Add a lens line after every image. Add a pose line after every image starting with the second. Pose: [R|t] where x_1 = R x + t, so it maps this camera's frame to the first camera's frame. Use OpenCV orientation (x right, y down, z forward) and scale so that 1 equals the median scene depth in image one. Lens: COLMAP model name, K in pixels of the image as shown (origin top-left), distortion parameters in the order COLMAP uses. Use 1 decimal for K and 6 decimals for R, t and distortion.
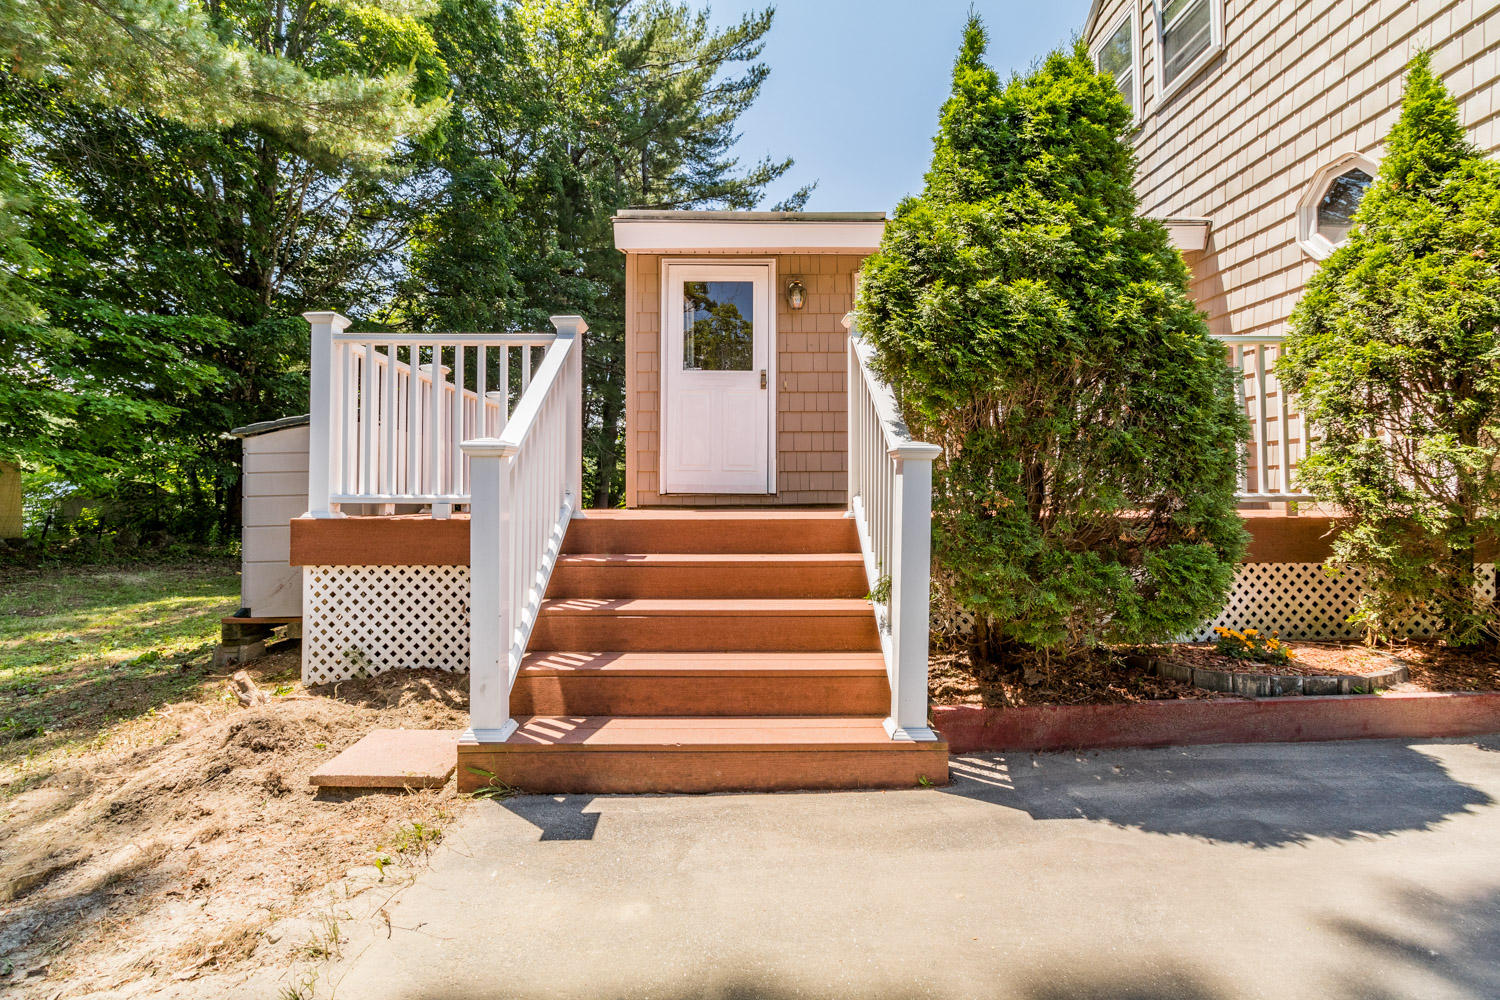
lens RADIAL K [[704.1, 0, 753.2], [0, 704.1, 495.7], [0, 0, 1]] dist [0.000532, 0.000619]
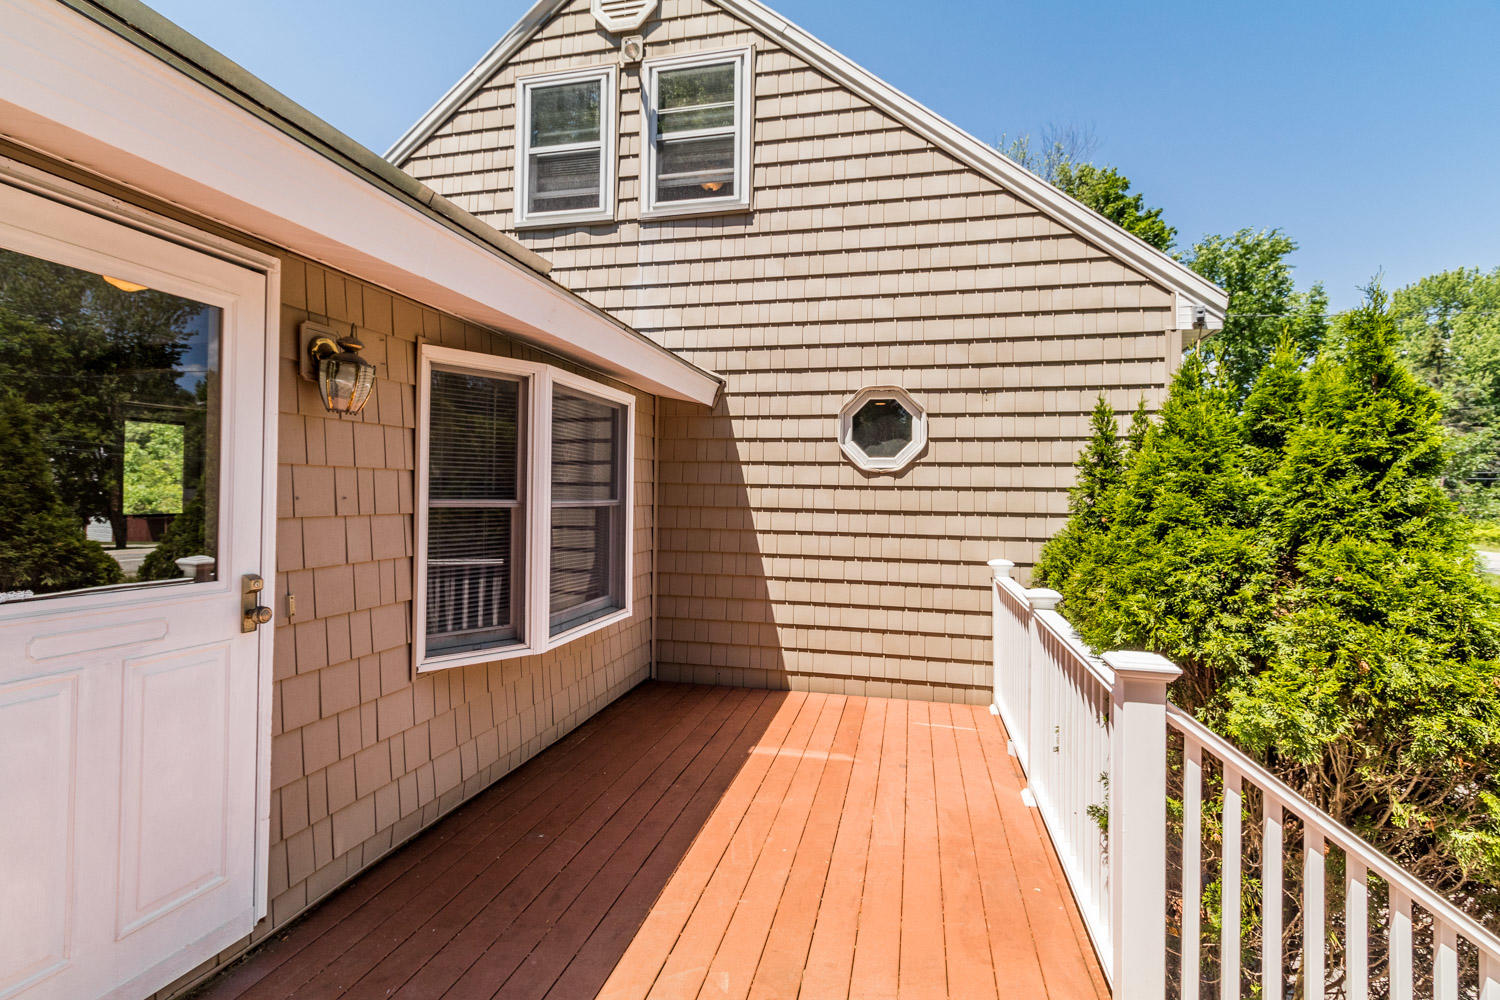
lens RADIAL K [[735.3, 0, 743.5], [0, 735.3, 496.8], [0, 0, 1]] dist [-0.003104, 0.000044]
pose [[0.250612, 0.005012, 0.968075, -0.292868], [-0.010260, 0.999944, -0.002521, -0.236257], [-0.968033, -0.009301, 0.250650, 0.736897]]
